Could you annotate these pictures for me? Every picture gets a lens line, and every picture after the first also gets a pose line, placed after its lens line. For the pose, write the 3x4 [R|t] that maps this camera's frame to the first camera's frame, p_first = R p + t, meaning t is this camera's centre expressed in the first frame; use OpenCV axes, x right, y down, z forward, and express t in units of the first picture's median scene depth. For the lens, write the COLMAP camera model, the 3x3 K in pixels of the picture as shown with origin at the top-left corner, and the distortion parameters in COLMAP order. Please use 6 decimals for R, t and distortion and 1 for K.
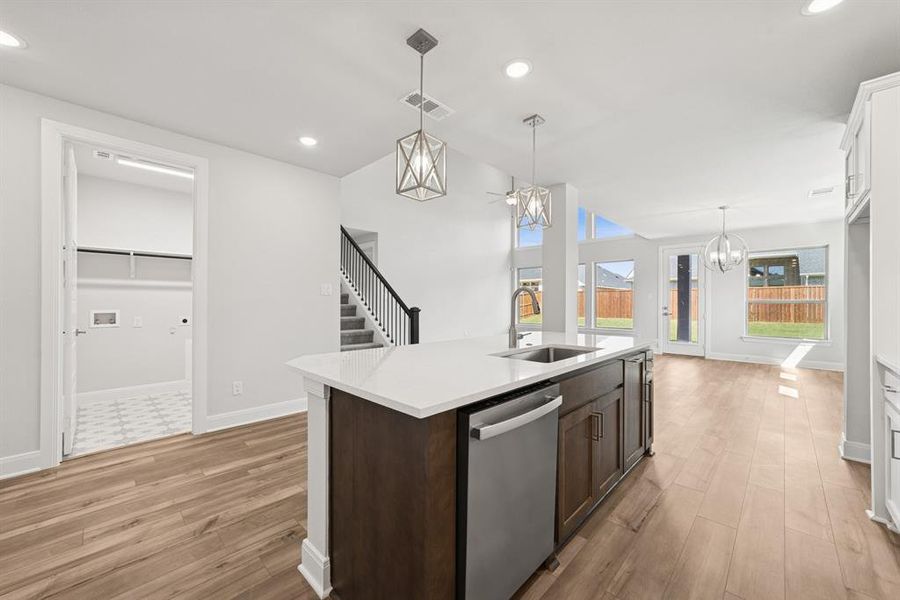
lens RADIAL K [[347.4, 0, 449.9], [0, 347.4, 293.5], [0, 0, 1]] dist [-0.013739, 0.006696]
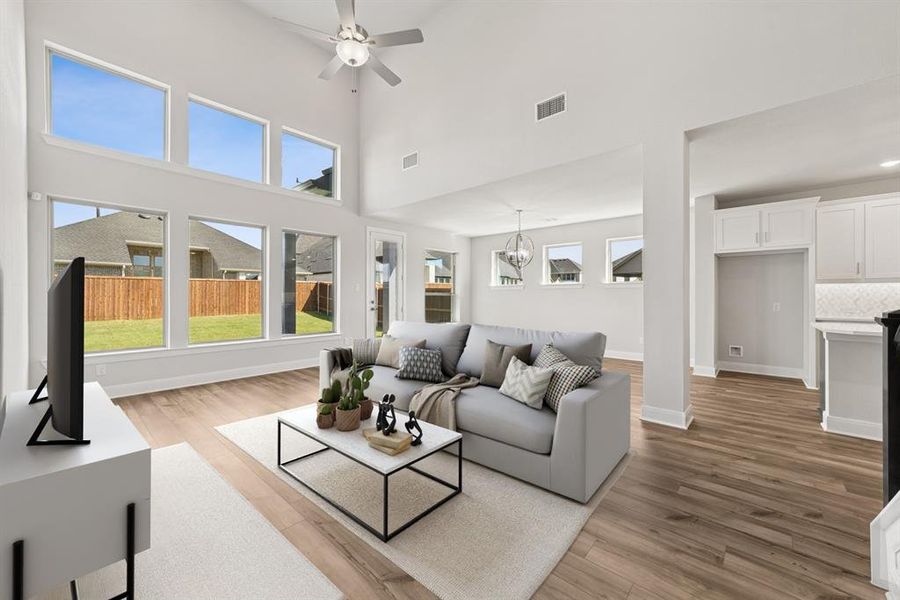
lens RADIAL K [[348.0, 0, 454.7], [0, 348.0, 298.3], [0, 0, 1]] dist [-0.014198, 0.008151]
pose [[-0.048418, -0.011079, 0.998766, -0.597549], [-0.022539, 0.999696, 0.009997, 0.055531], [-0.998573, -0.022027, -0.048653, 2.237404]]
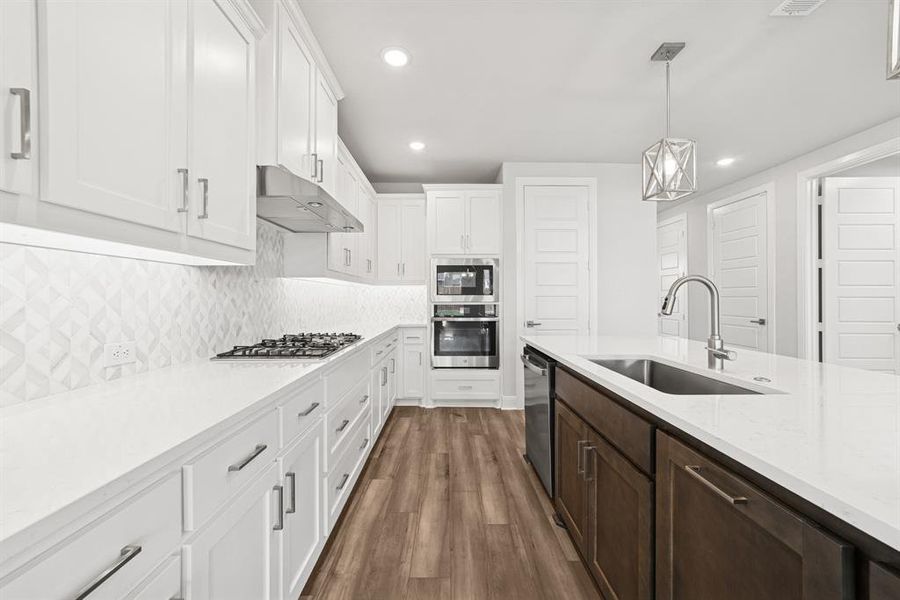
lens RADIAL K [[348.6, 0, 451.8], [0, 348.6, 295.8], [0, 0, 1]] dist [-0.017984, 0.008599]
pose [[-0.708617, -0.010232, -0.705519, 0.727603], [0.012933, 0.999539, -0.027486, 0.026579], [0.705474, -0.028602, -0.708158, 0.836378]]
